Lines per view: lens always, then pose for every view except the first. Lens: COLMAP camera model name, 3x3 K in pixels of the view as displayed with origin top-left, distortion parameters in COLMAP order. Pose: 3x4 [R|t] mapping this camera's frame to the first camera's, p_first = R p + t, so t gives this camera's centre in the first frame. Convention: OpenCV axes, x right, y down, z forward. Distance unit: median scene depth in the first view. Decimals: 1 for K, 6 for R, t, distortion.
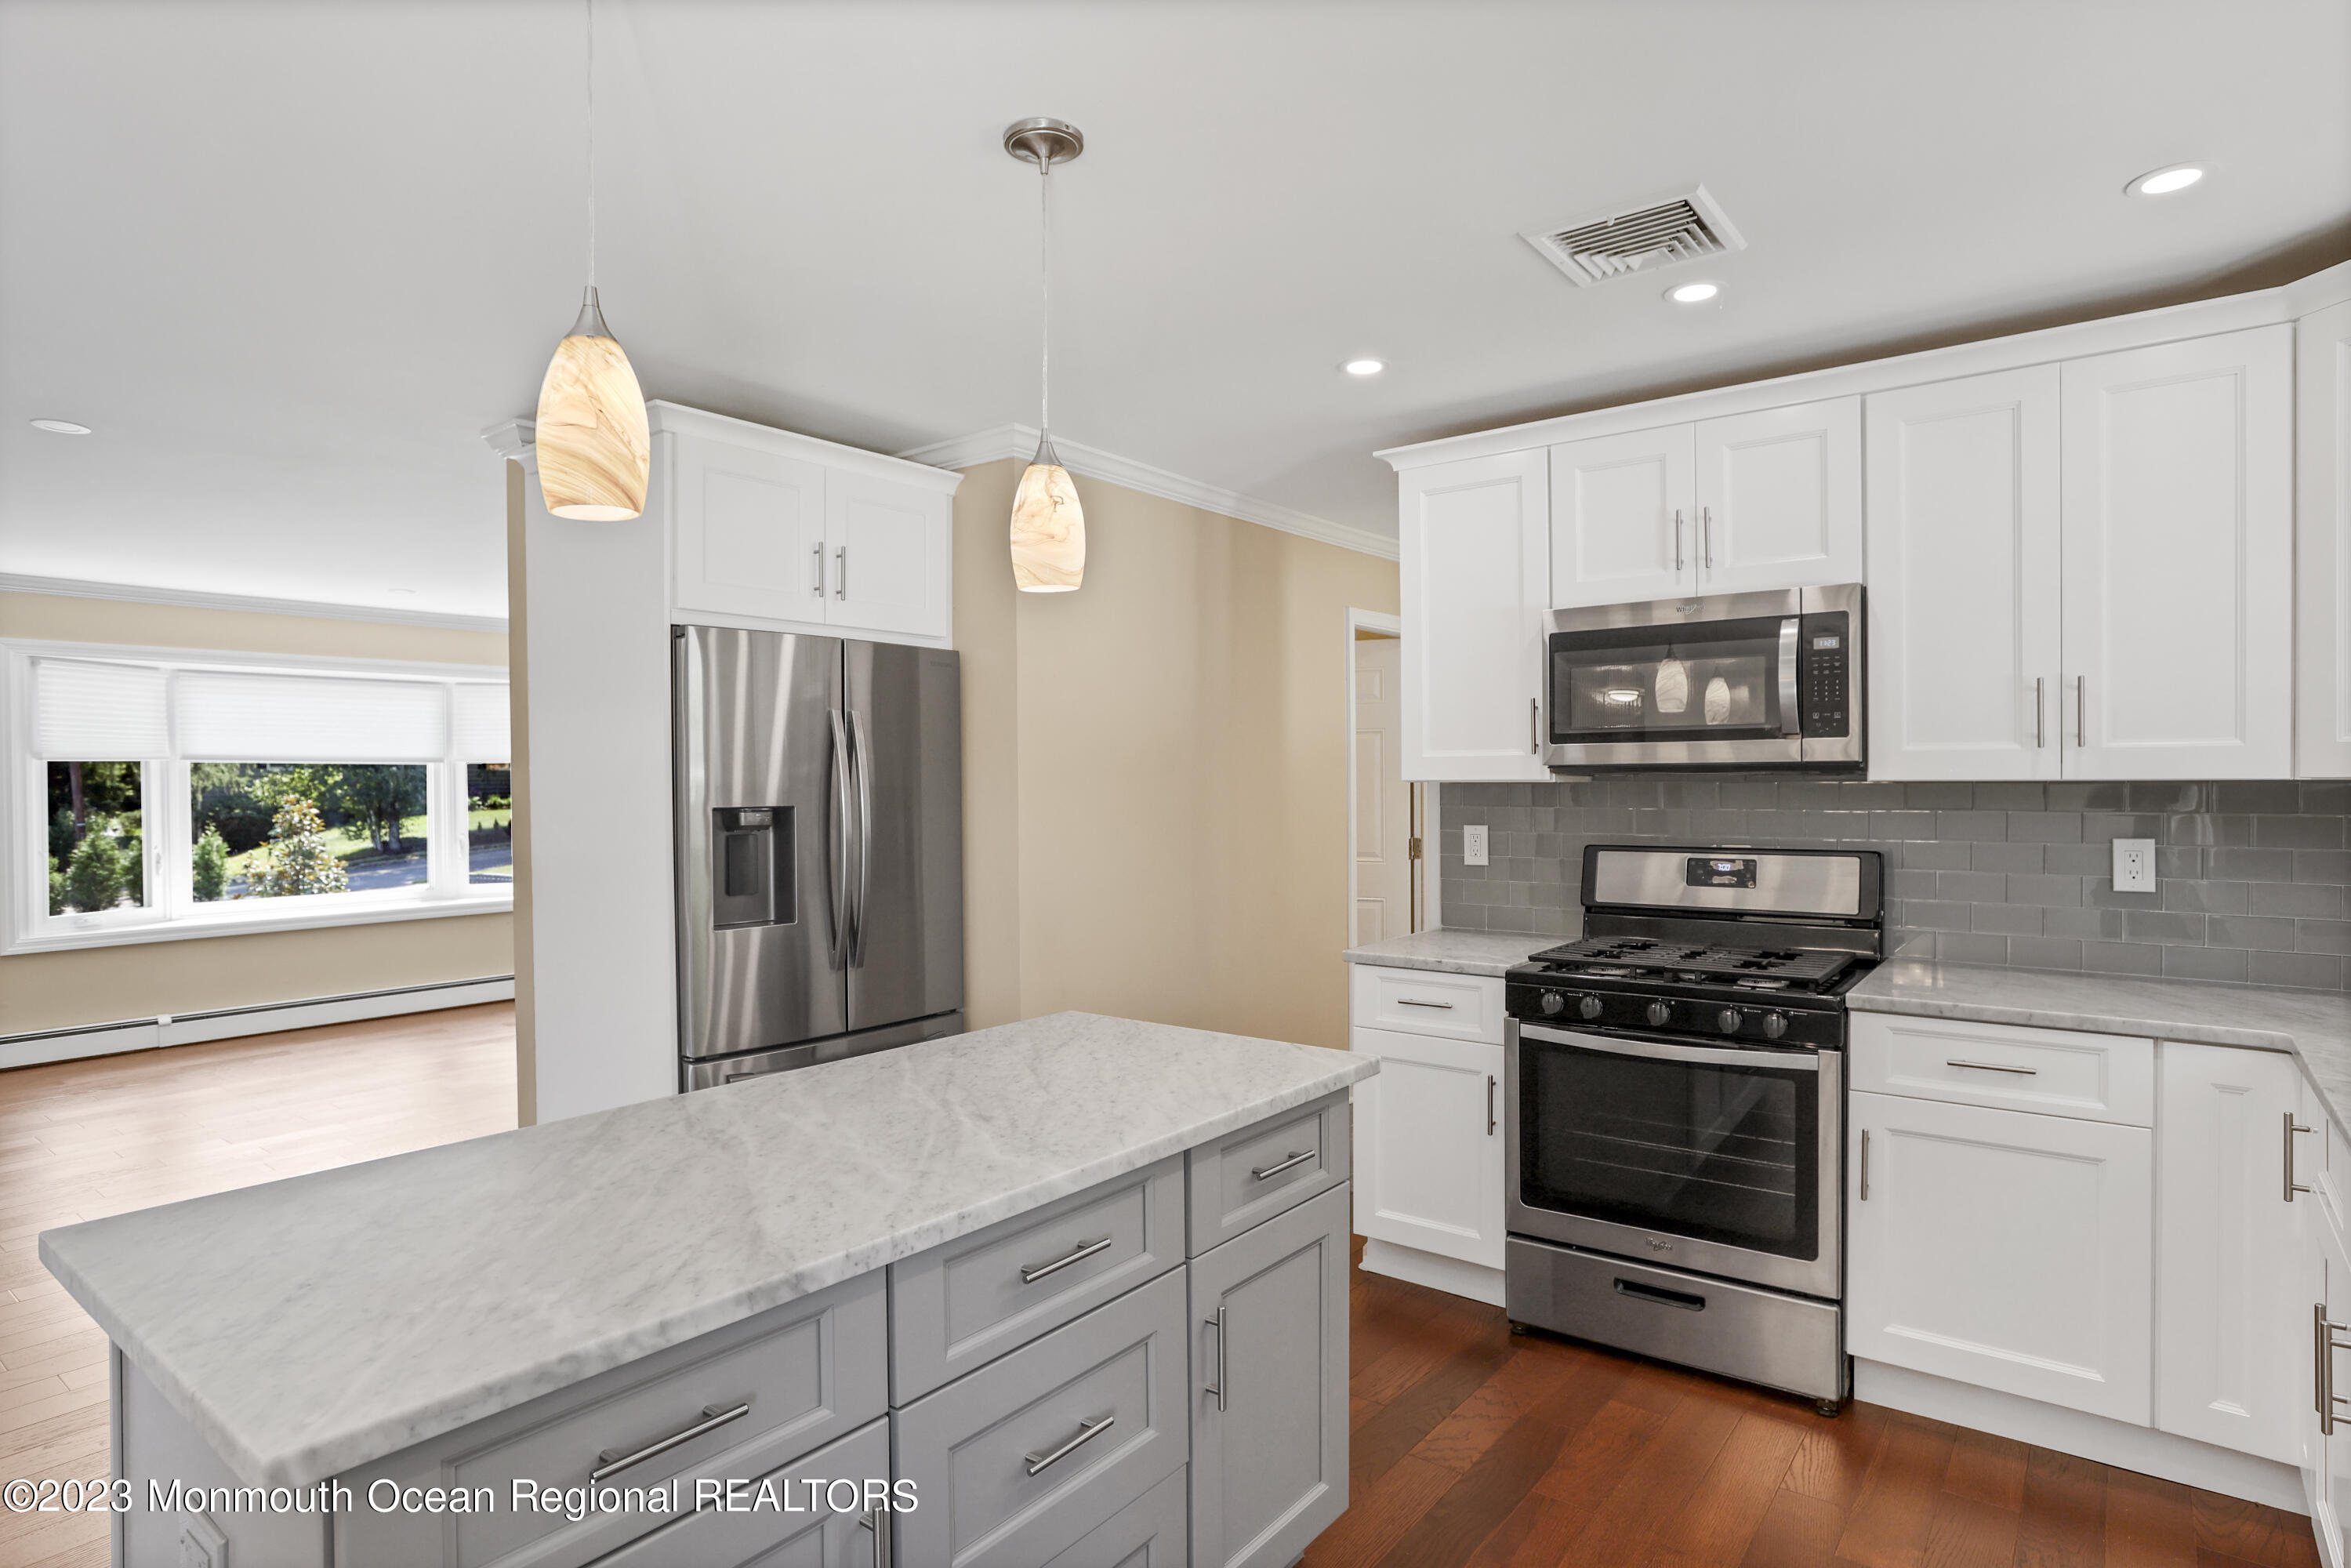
lens RADIAL K [[1232.3, 0, 1175.5], [0, 1232.3, 784.0], [0, 0, 1]] dist [-0.002333, -0.000199]
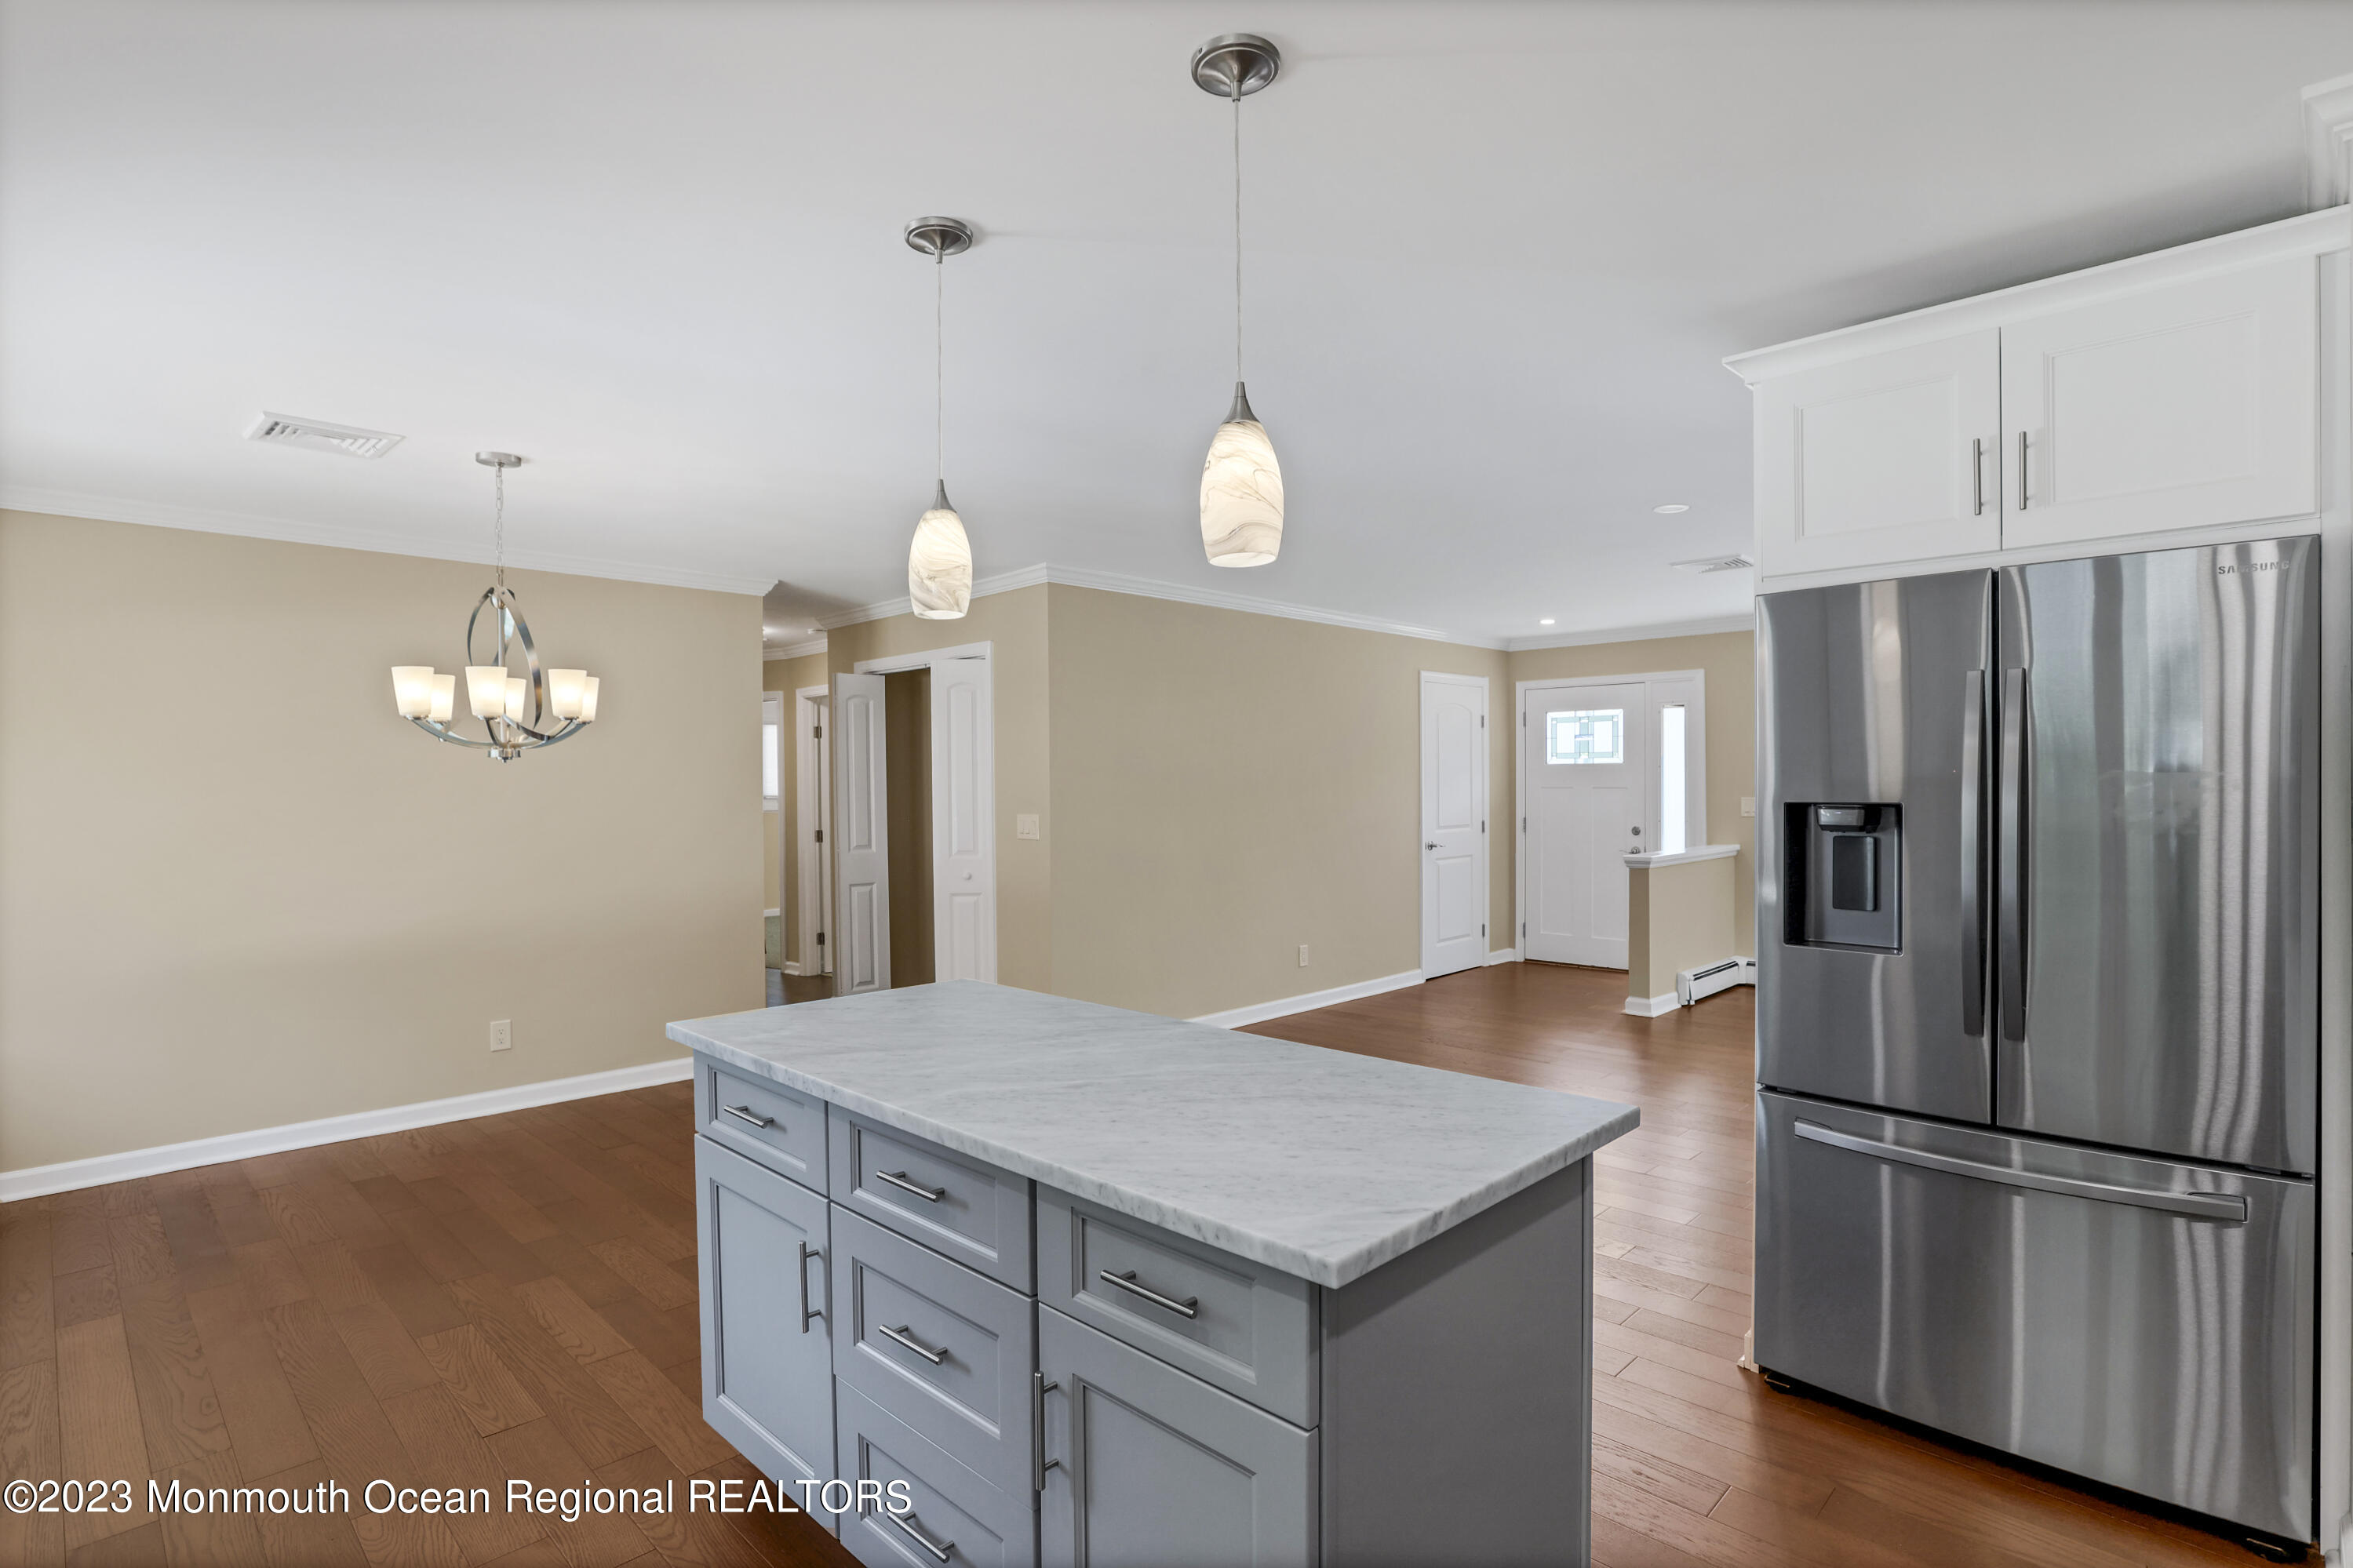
lens RADIAL K [[1187.4, 0, 1176.5], [0, 1187.4, 784.0], [0, 0, 1]] dist [-0.001413, -0.000307]
pose [[-0.100125, 0.015992, -0.994846, 0.870186], [-0.001348, 0.999868, 0.016208, -0.013353], [0.994974, 0.002964, -0.100091, 1.182587]]
